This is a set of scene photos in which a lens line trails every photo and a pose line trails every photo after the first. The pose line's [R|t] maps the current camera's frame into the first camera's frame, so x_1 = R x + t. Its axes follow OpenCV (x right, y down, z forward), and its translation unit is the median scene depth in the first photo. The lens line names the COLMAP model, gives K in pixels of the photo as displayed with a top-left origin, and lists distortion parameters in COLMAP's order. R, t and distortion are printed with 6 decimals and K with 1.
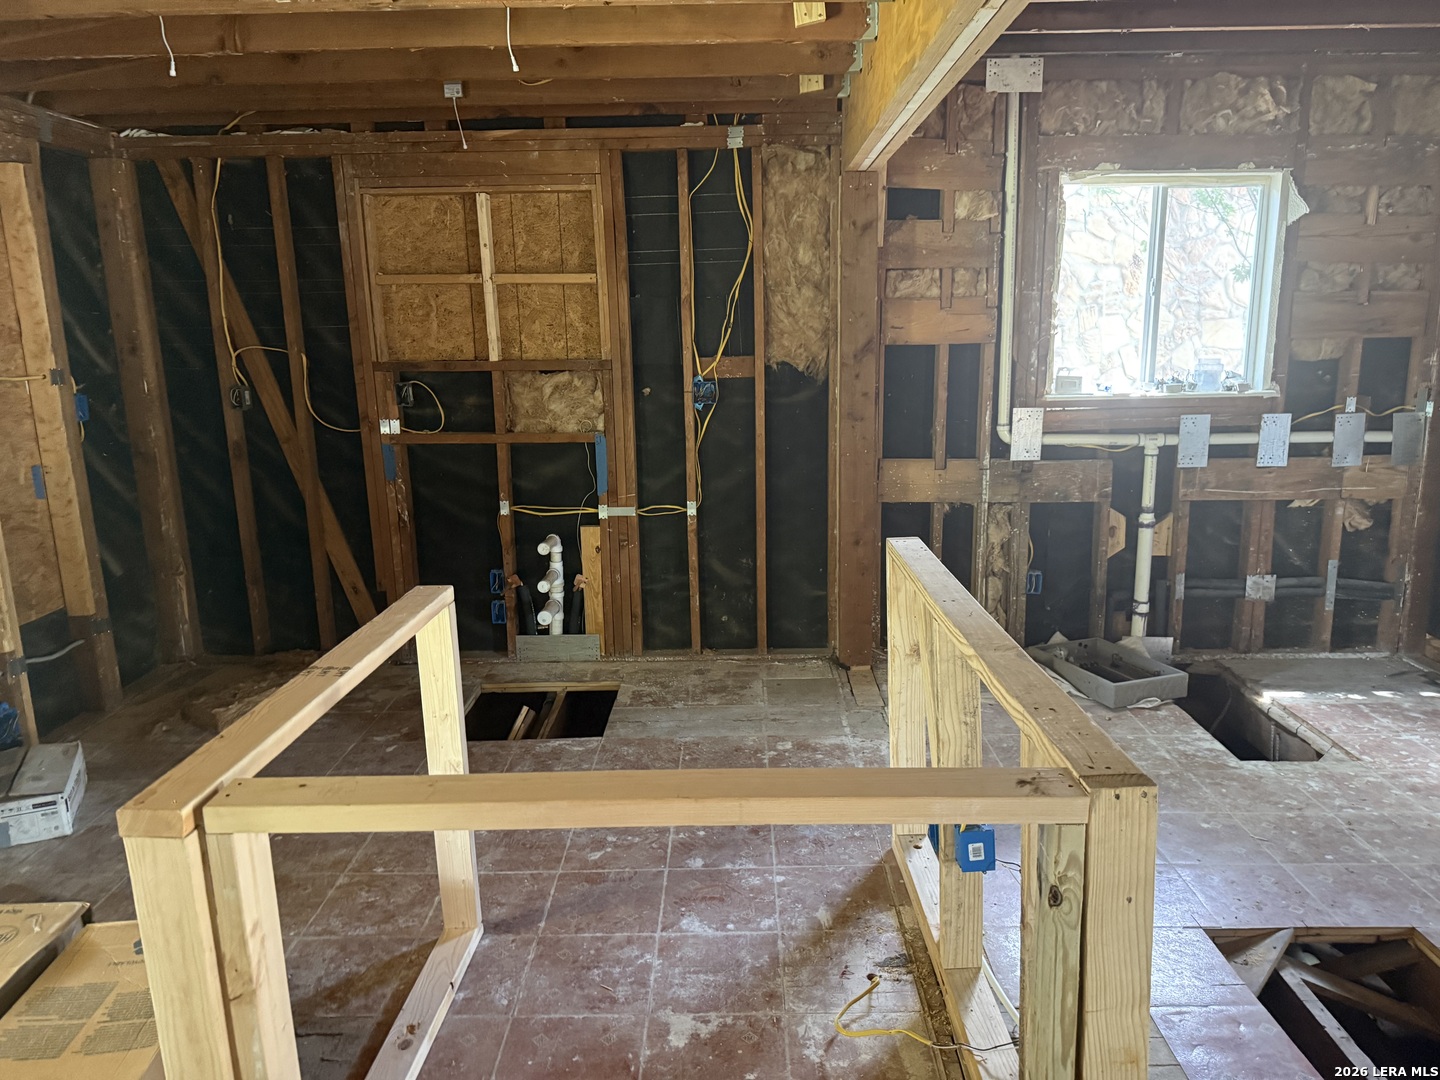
lens RADIAL K [[1012.8, 0, 723.2], [0, 1012.8, 542.6], [0, 0, 1]] dist [0.052100, -0.068883]
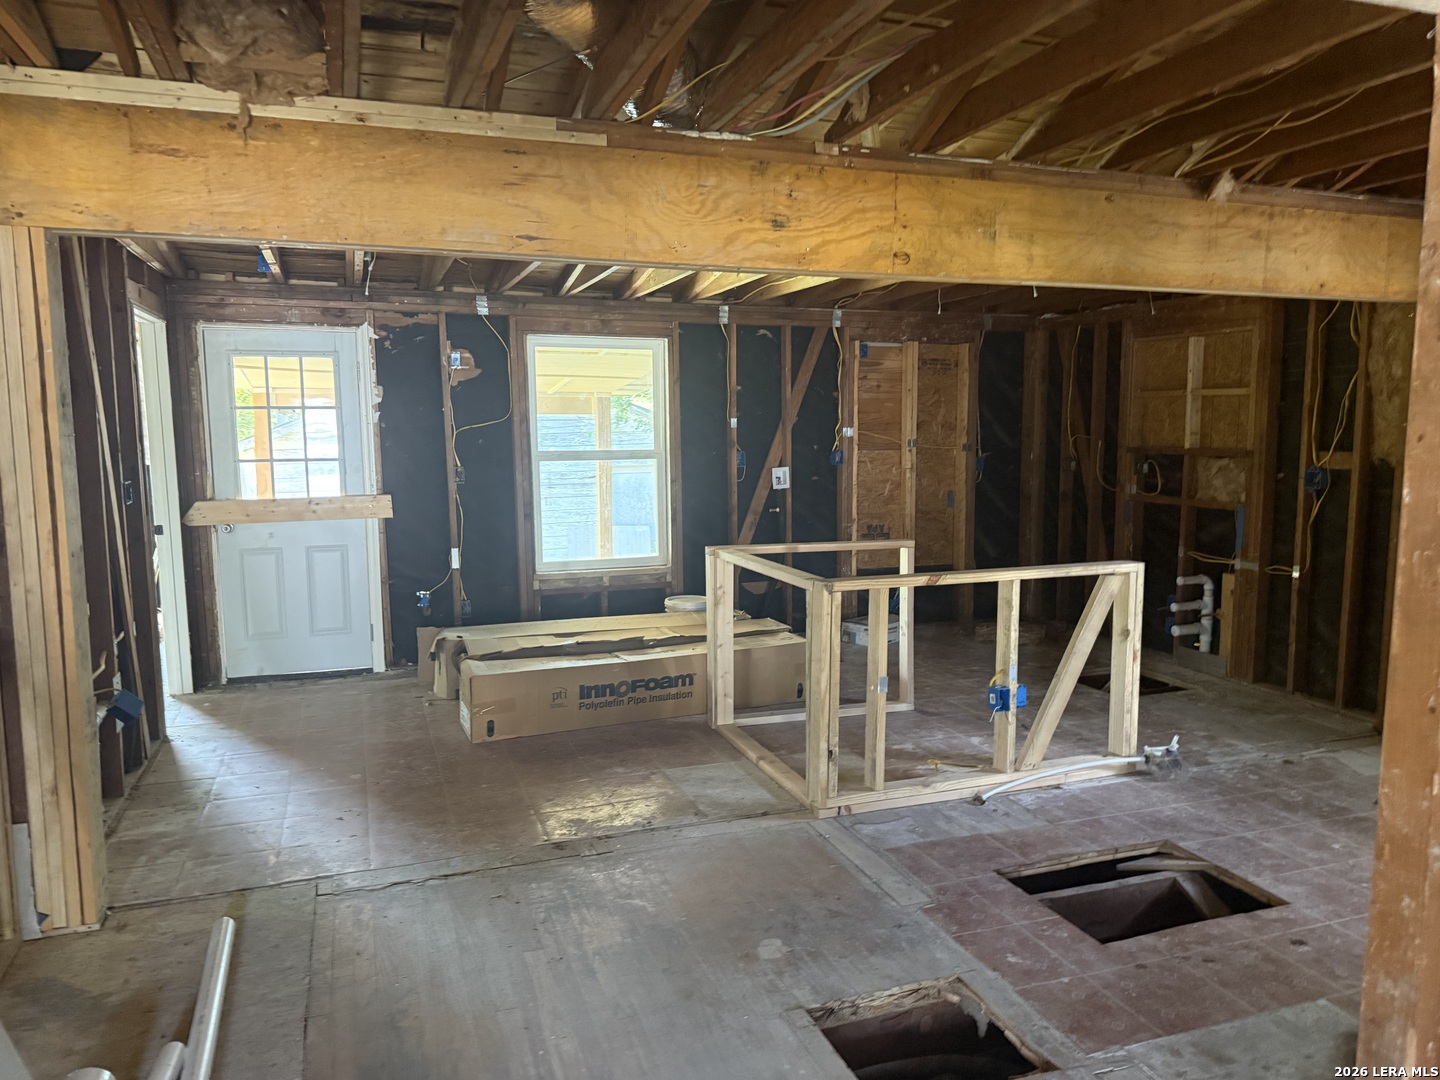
lens RADIAL K [[1012.8, 0, 724.5], [0, 1012.8, 551.4], [0, 0, 1]] dist [0.052100, -0.068883]
pose [[0.354618, 0.133548, -0.925425, 0.911500], [-0.200703, 0.977549, 0.064162, 0.002665], [0.913216, 0.162983, 0.373460, -0.117989]]
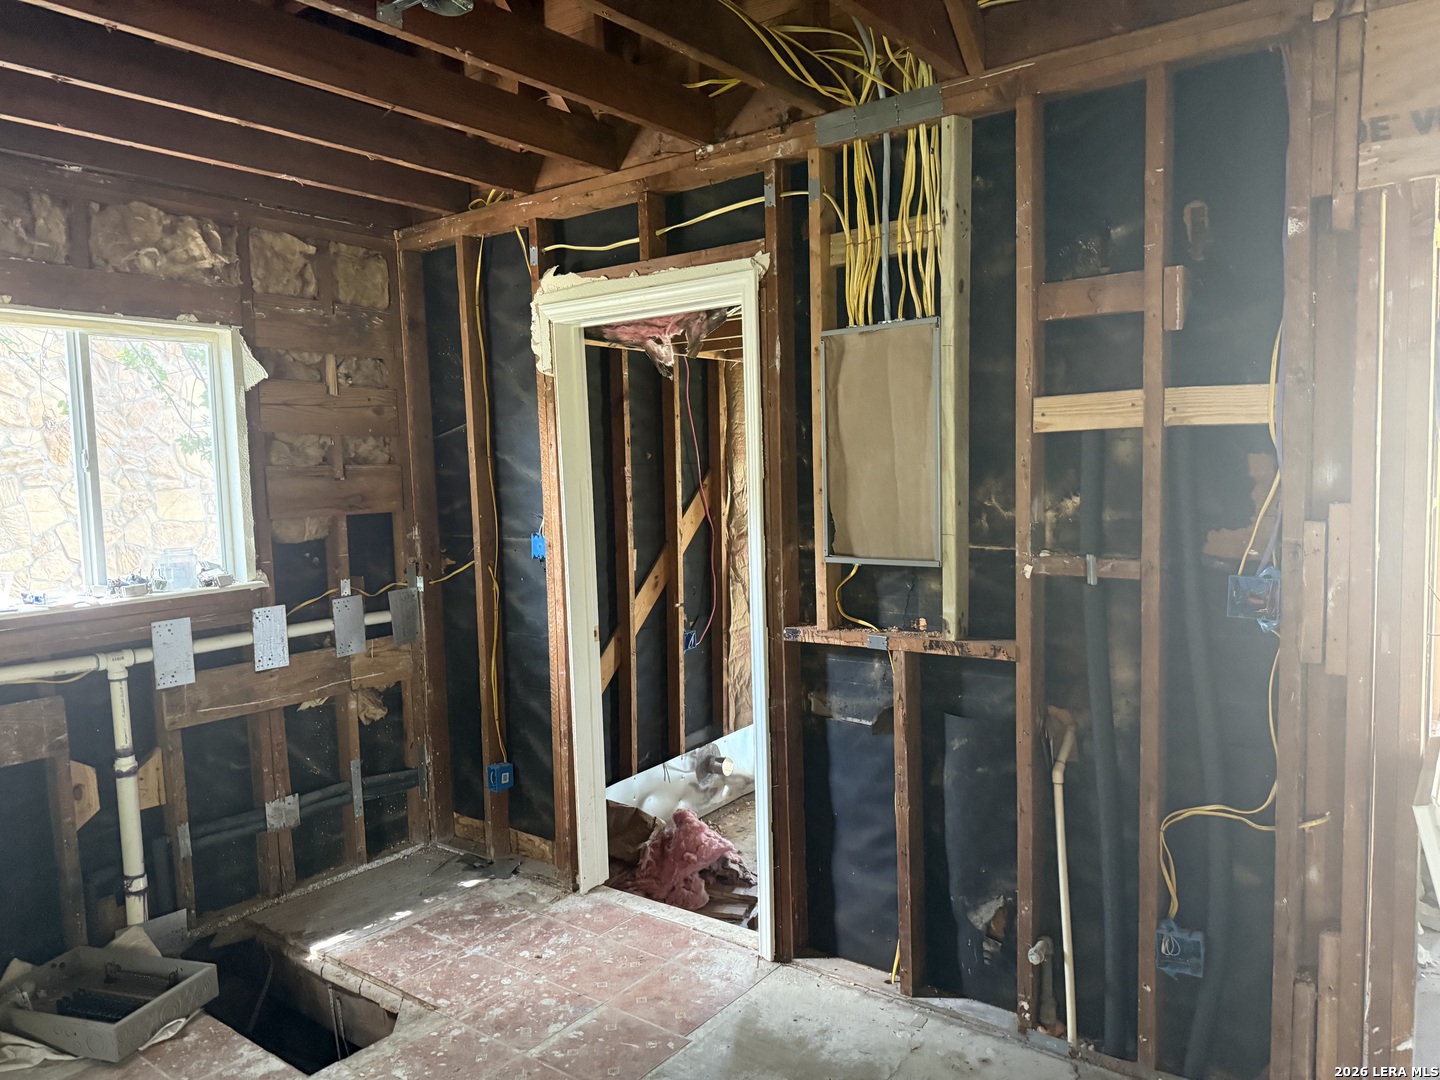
lens RADIAL K [[1012.8, 0, 725.4], [0, 1012.8, 547.4], [0, 0, 1]] dist [0.052100, -0.068883]
pose [[0.587901, -0.067835, 0.806084, 0.086131], [0.186891, 0.980909, -0.053757, -0.058701], [-0.787048, 0.182254, 0.589355, 0.196659]]
